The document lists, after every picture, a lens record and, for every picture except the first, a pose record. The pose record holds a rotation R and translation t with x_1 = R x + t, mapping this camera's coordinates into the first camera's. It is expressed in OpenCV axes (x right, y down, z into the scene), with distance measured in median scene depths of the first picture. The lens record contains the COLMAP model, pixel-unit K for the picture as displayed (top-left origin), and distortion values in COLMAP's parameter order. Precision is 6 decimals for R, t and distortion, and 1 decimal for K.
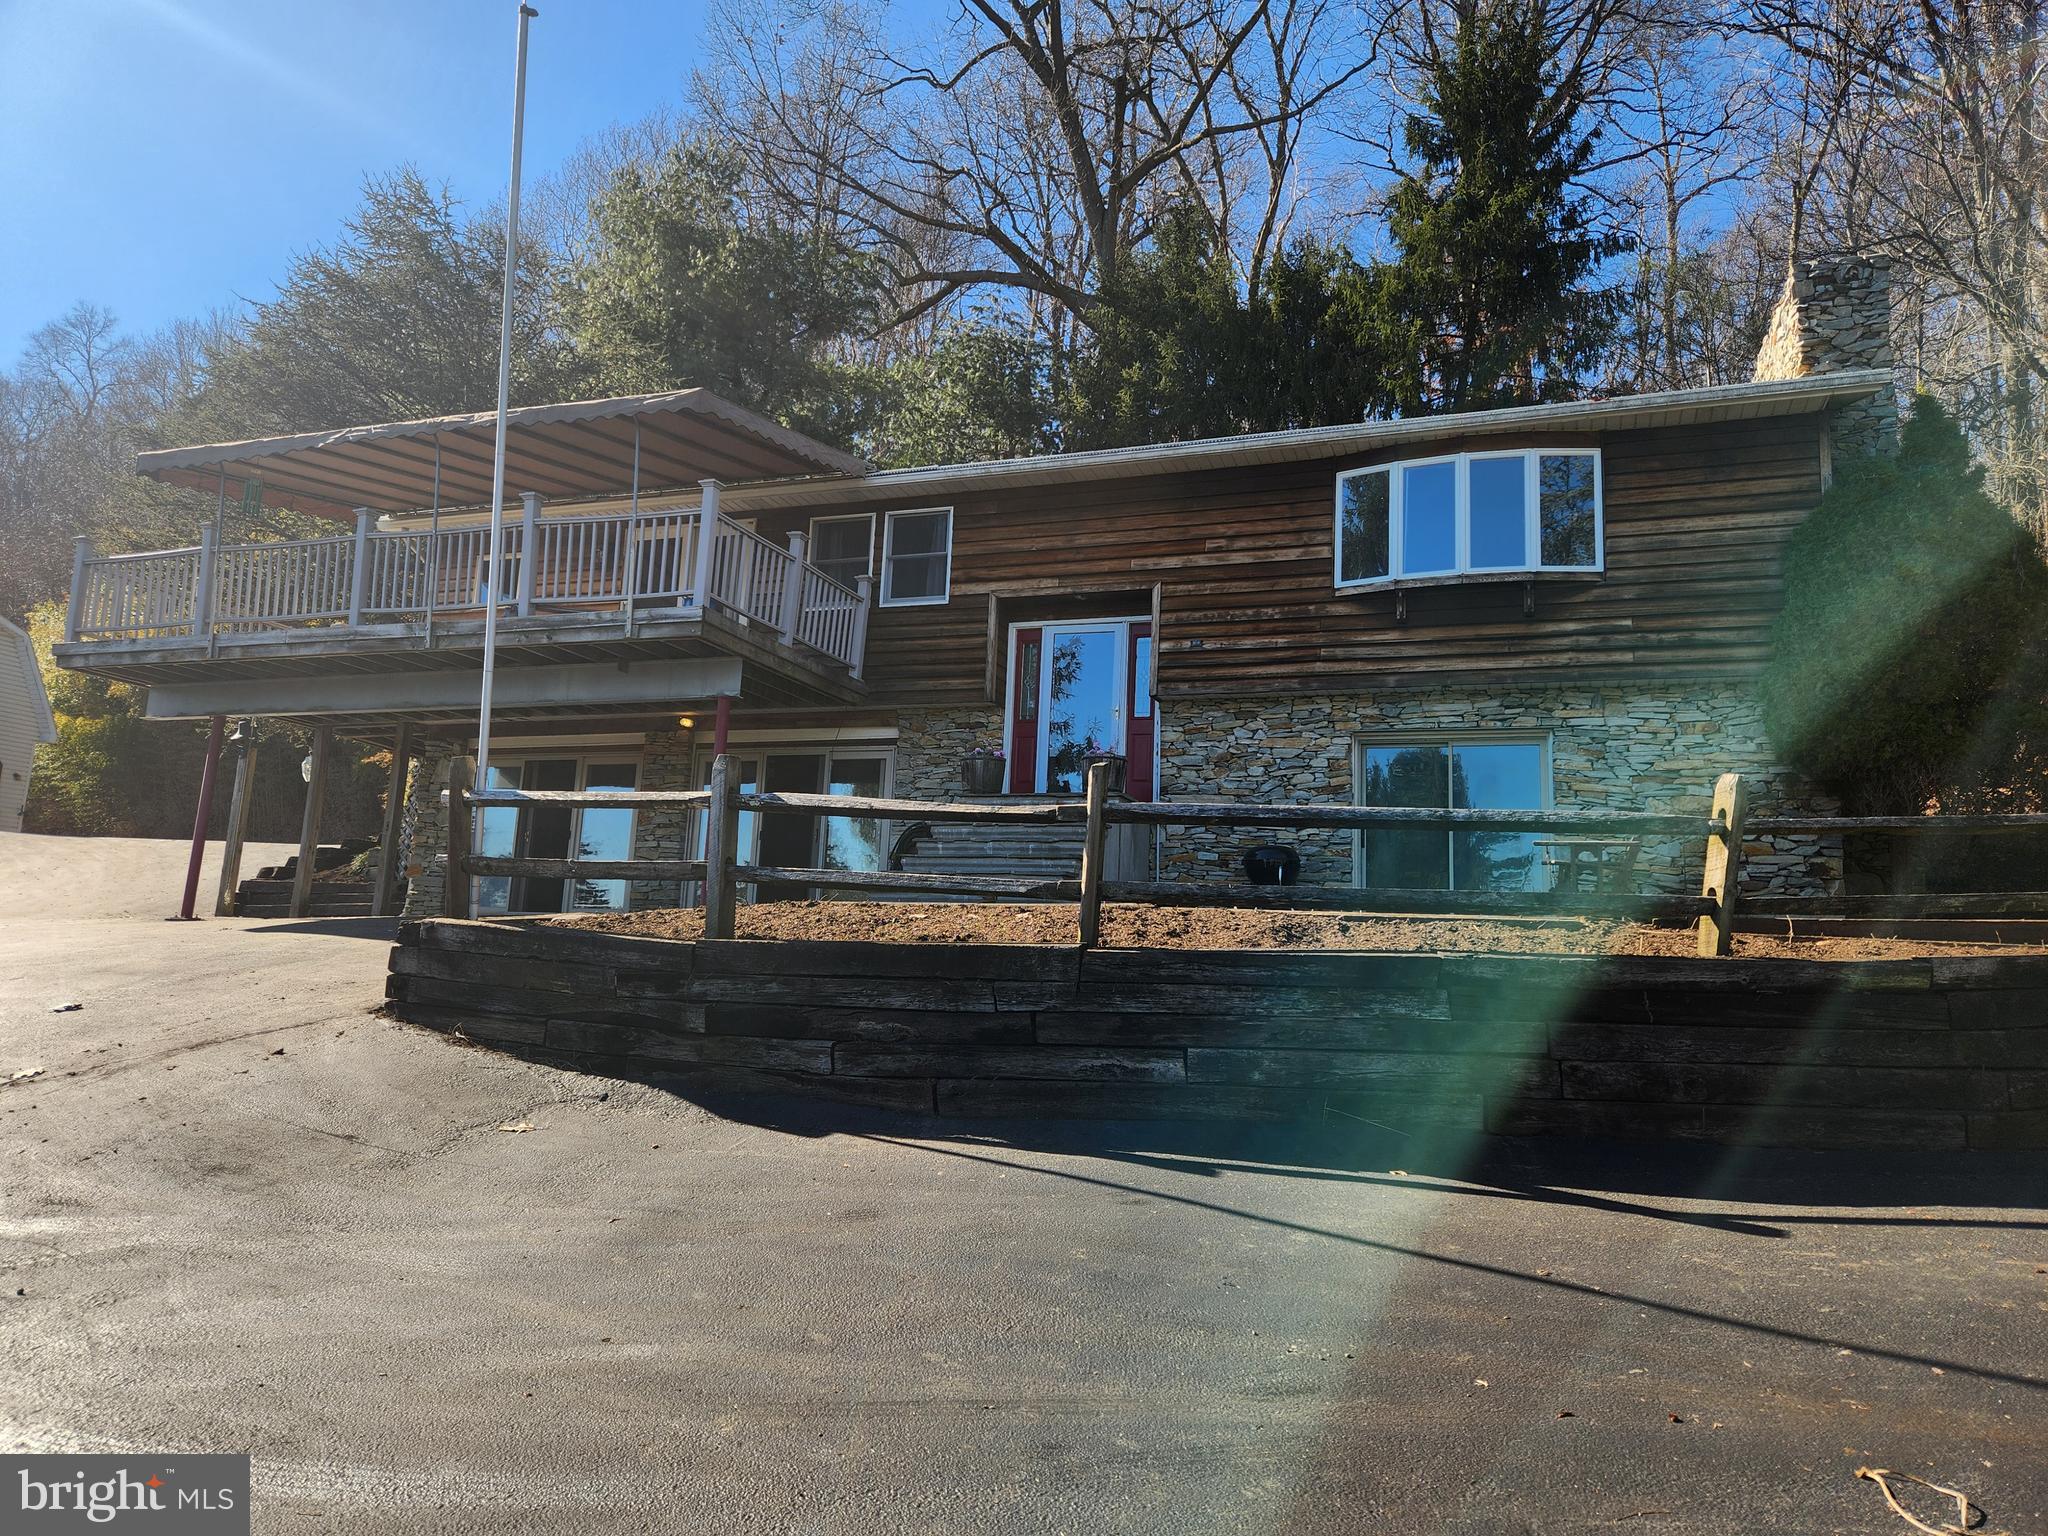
lens RADIAL K [[1361.3, 0, 1055.2], [0, 1361.3, 745.0], [0, 0, 1]] dist [0.081192, -0.078582]
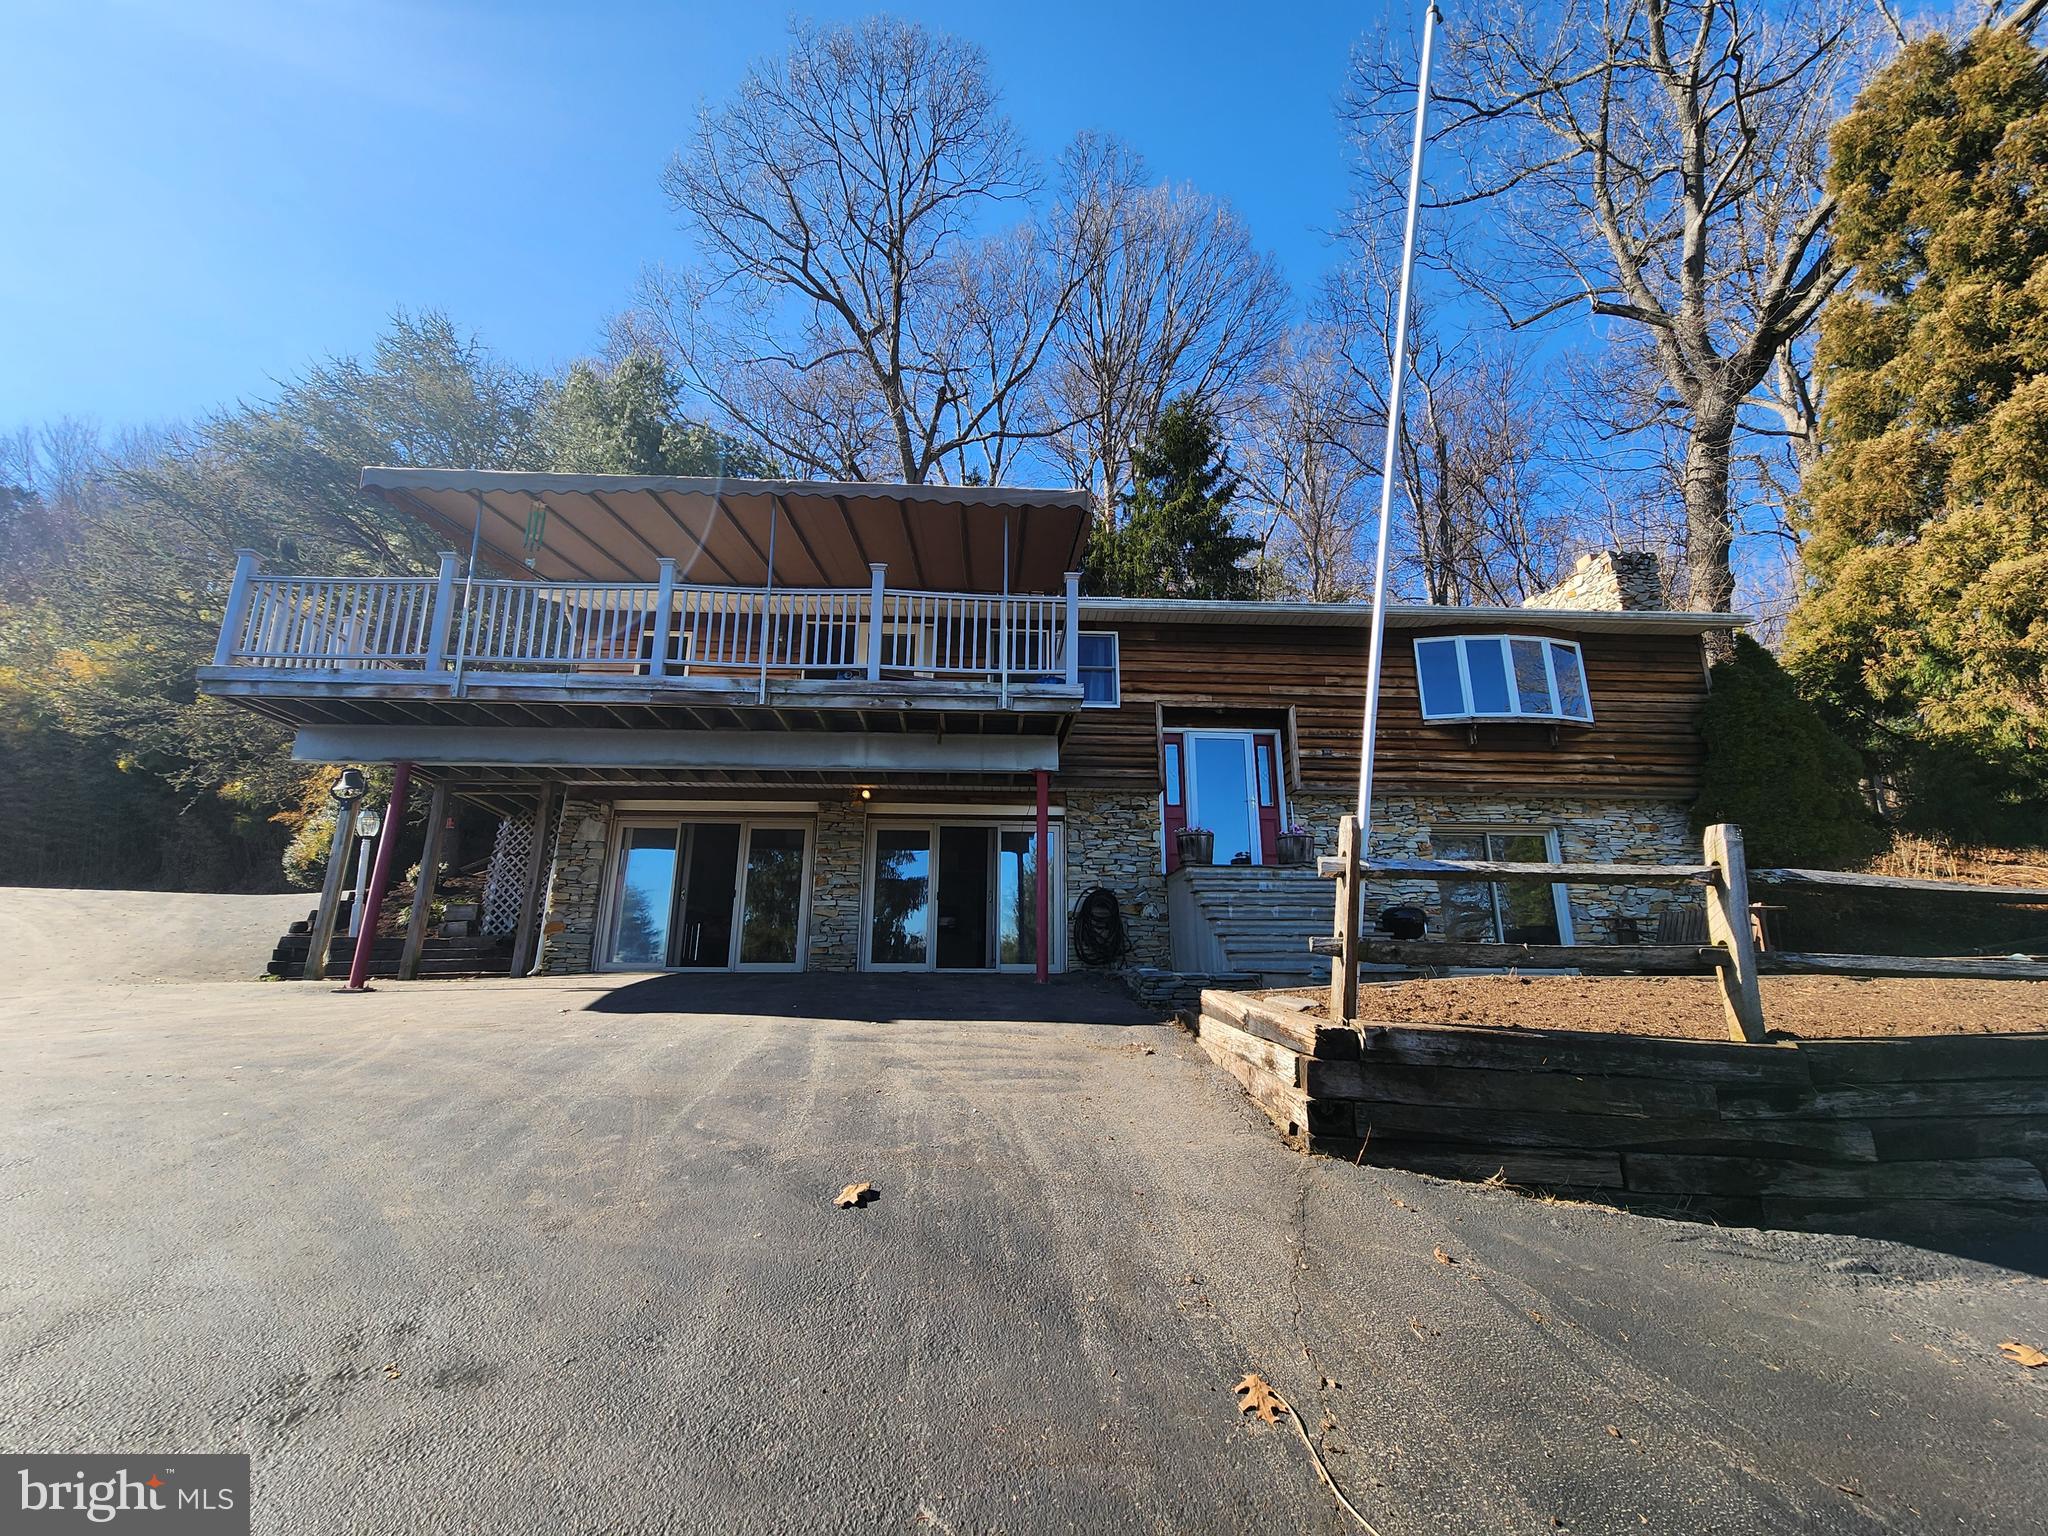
lens RADIAL K [[833.2, 0, 1024.9], [0, 833.2, 762.5], [0, 0, 1]] dist [-0.001308, -0.001186]
pose [[0.922974, 0.062157, 0.379810, -0.487331], [-0.030924, 0.995659, -0.087792, 0.016031], [-0.383618, 0.069285, 0.920889, 0.376156]]
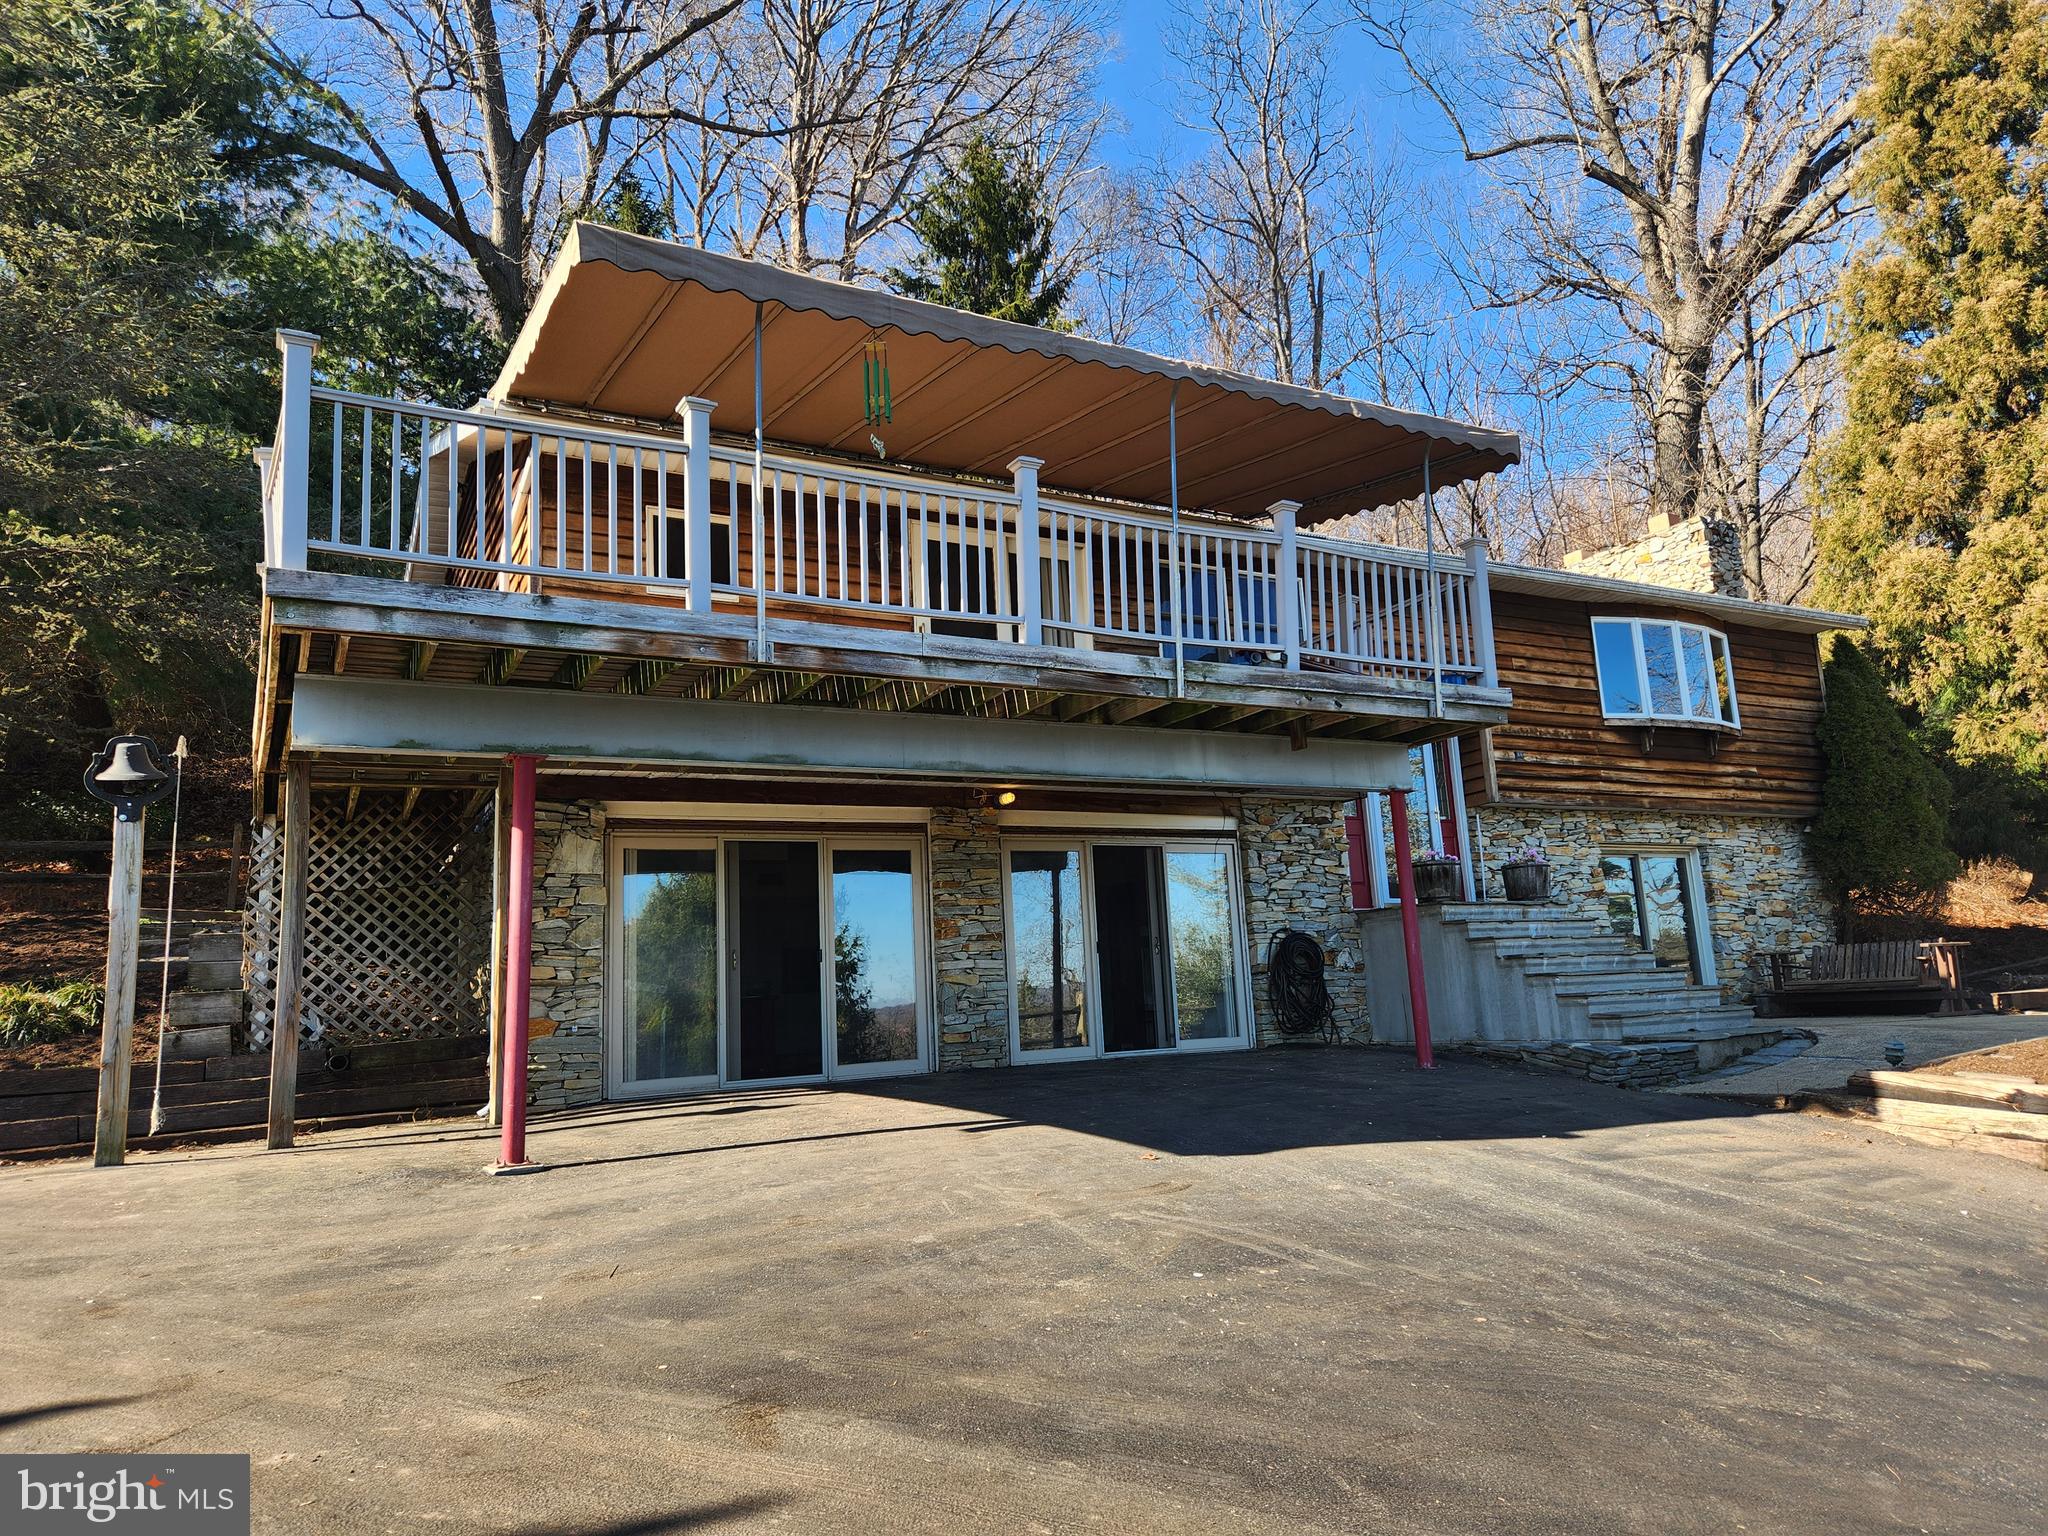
lens RADIAL K [[1365.0, 0, 1052.7], [0, 1365.0, 767.6], [0, 0, 1]] dist [0.088040, -0.086274]
pose [[0.651949, 0.059506, 0.755924, -0.966813], [-0.046966, 0.998171, -0.038070, -0.007200], [-0.756807, -0.010683, 0.653552, 0.589177]]
